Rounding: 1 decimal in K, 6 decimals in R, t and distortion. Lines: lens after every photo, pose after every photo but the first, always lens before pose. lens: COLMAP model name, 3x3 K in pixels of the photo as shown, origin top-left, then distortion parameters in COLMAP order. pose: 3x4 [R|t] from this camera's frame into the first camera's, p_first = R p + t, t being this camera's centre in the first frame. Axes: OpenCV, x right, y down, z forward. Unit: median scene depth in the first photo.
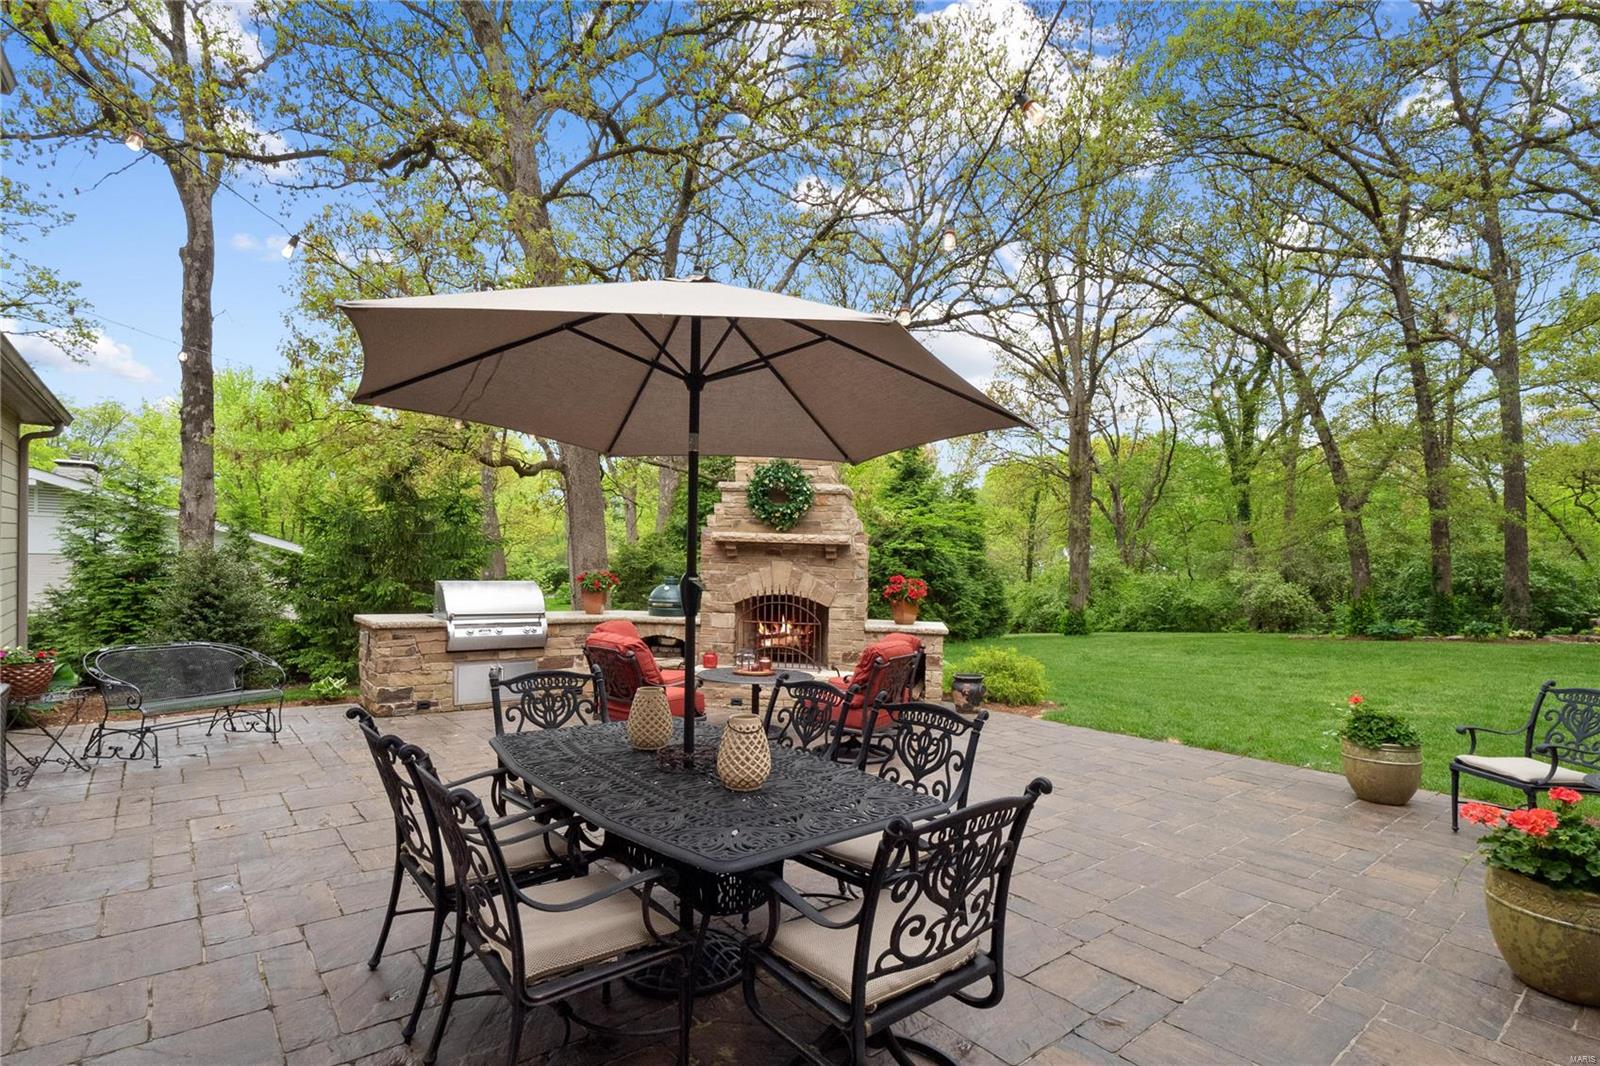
lens RADIAL K [[759.9, 0, 803.4], [0, 759.9, 585.5], [0, 0, 1]] dist [0.023383, -0.000042]
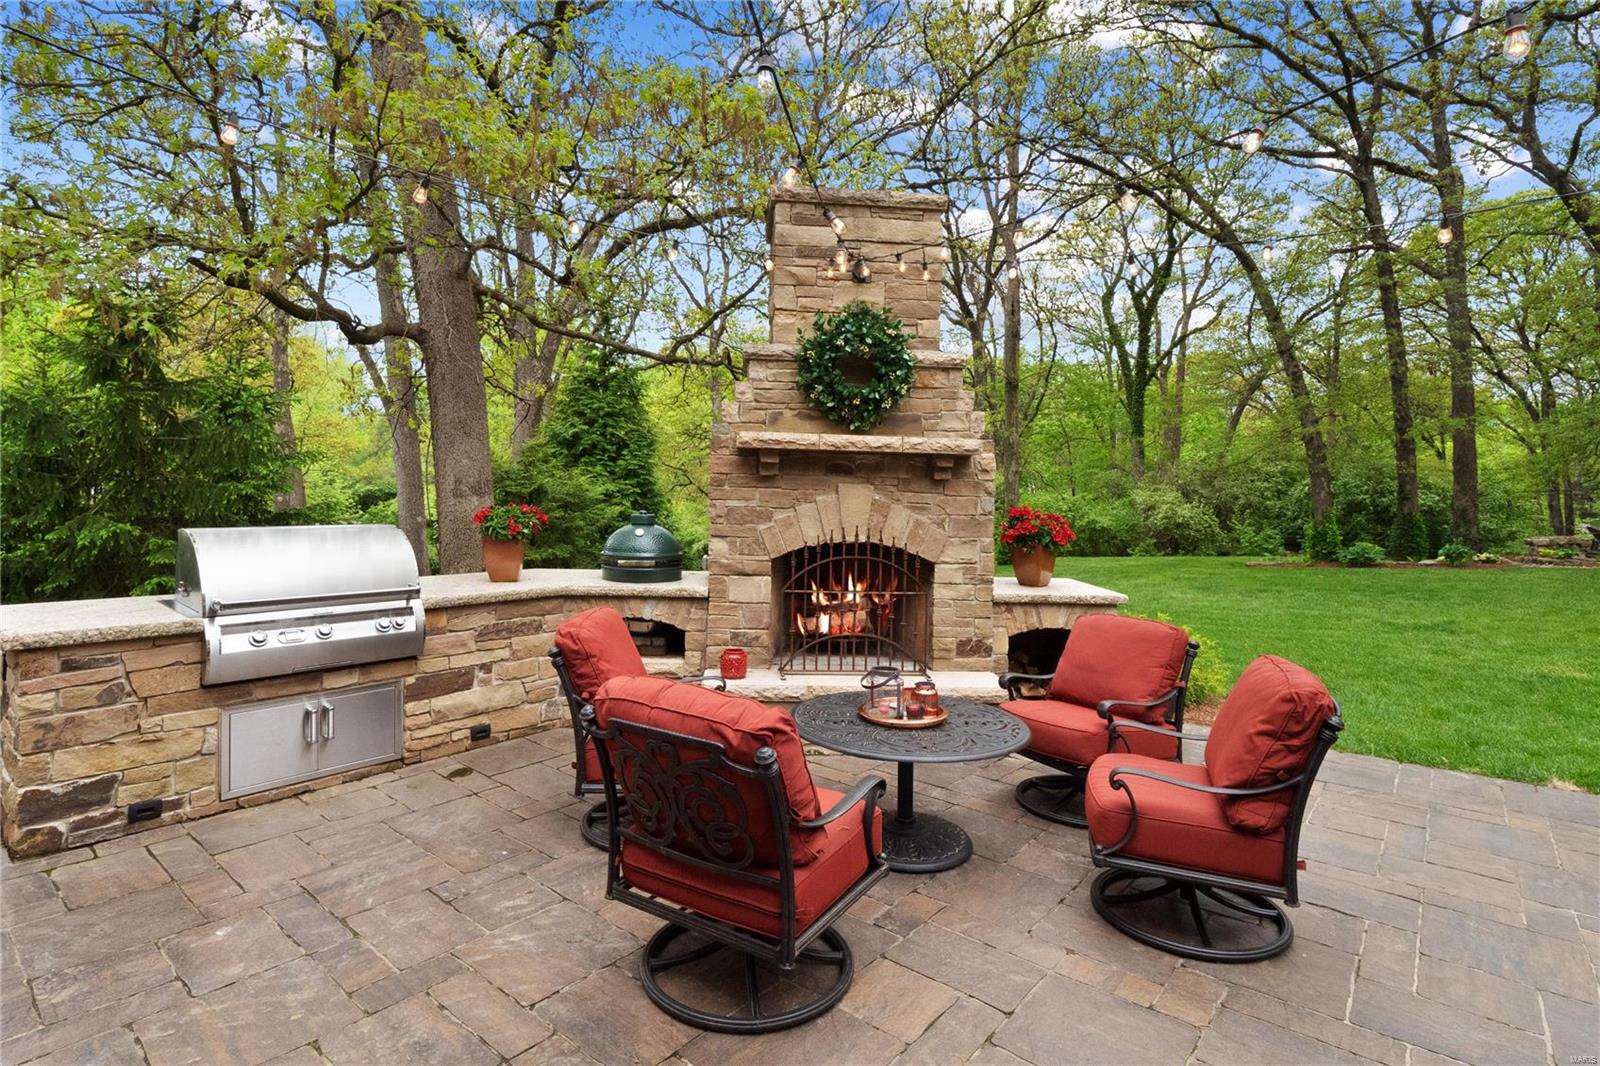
lens RADIAL K [[811.3, 0, 800.2], [0, 811.3, 489.4], [0, 0, 1]] dist [-0.005909, -0.000121]
pose [[0.983795, -0.004129, 0.179251, -0.179270], [0.007885, 0.999764, -0.020249, -0.015790], [-0.179125, 0.021334, 0.983595, 0.407161]]
